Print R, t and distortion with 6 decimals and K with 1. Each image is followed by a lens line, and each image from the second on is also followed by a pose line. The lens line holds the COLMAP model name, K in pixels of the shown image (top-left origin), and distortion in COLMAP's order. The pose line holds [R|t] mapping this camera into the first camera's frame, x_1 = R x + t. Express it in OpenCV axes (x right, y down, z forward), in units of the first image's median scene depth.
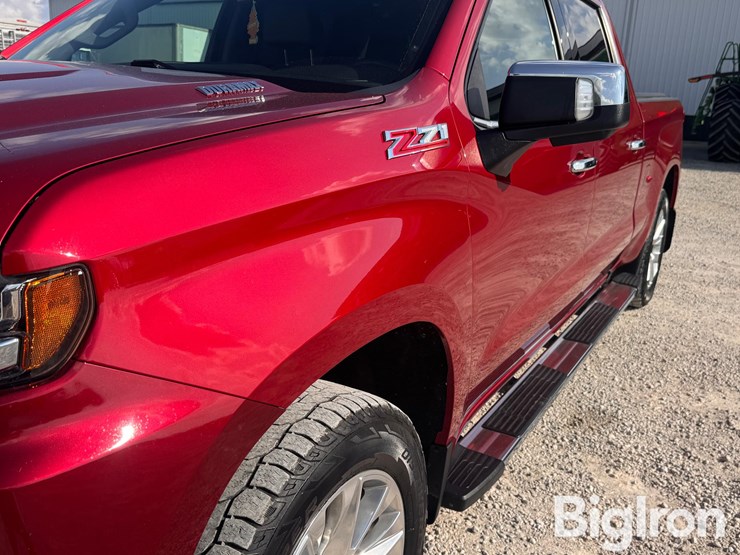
lens RADIAL K [[683.2, 0, 370.0], [0, 683.2, 277.5], [0, 0, 1]] dist [0.125479, -0.231330]
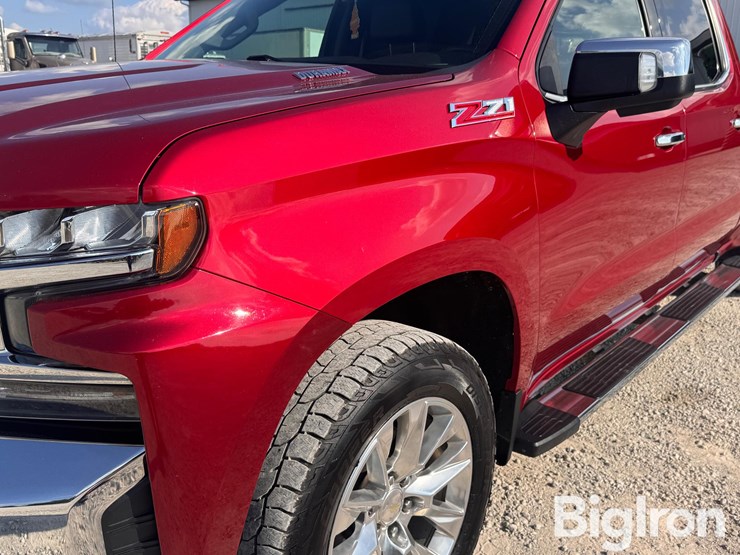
lens RADIAL K [[683.2, 0, 370.0], [0, 683.2, 277.5], [0, 0, 1]] dist [0.125479, -0.231330]
pose [[0.984405, 0.009737, -0.175648, 0.052413], [-0.009145, 0.999949, 0.004184, 0.041370], [0.175680, -0.002512, 0.984444, -0.091196]]
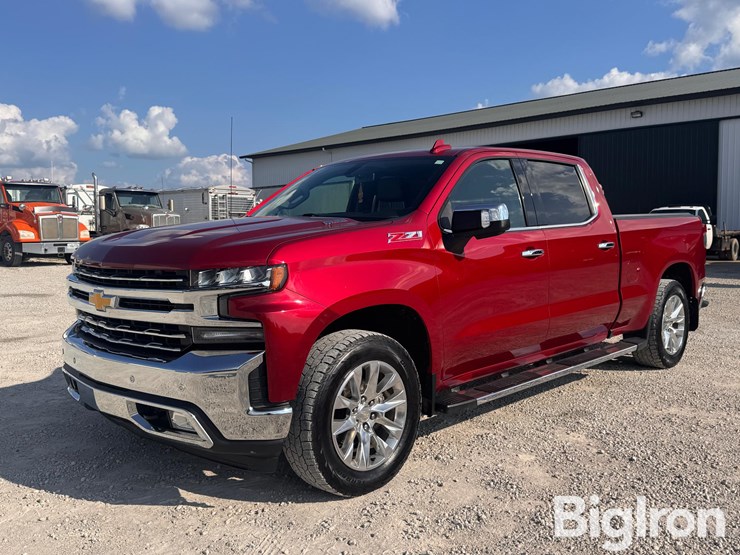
lens RADIAL K [[677.1, 0, 366.9], [0, 677.1, 276.7], [0, 0, 1]] dist [0.200258, -0.425298]
pose [[0.968321, -0.035340, -0.247197, 0.326414], [-0.013528, 0.981056, -0.193250, 0.259183], [0.249344, 0.190472, 0.949499, -0.839163]]
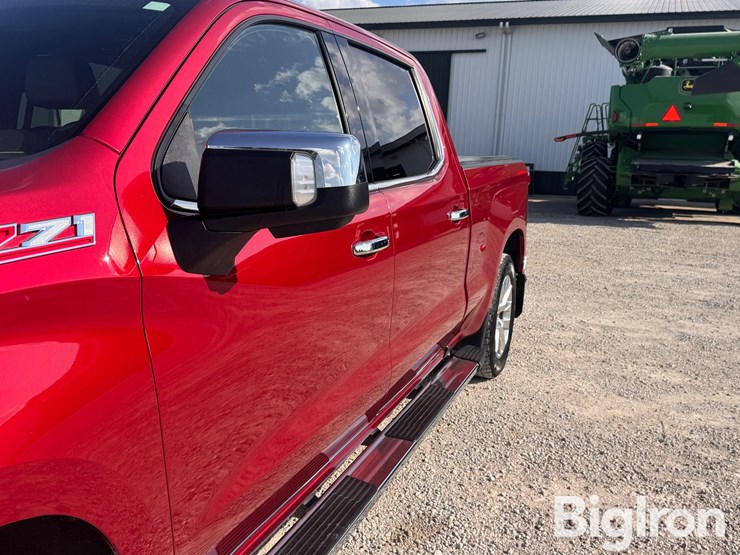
lens RADIAL K [[677.1, 0, 366.9], [0, 677.1, 276.7], [0, 0, 1]] dist [0.200258, -0.425298]
pose [[0.990230, -0.027831, 0.136639, 0.183622], [0.038458, 0.996384, -0.075757, -0.059337], [-0.134037, 0.080271, 0.987720, 0.166703]]
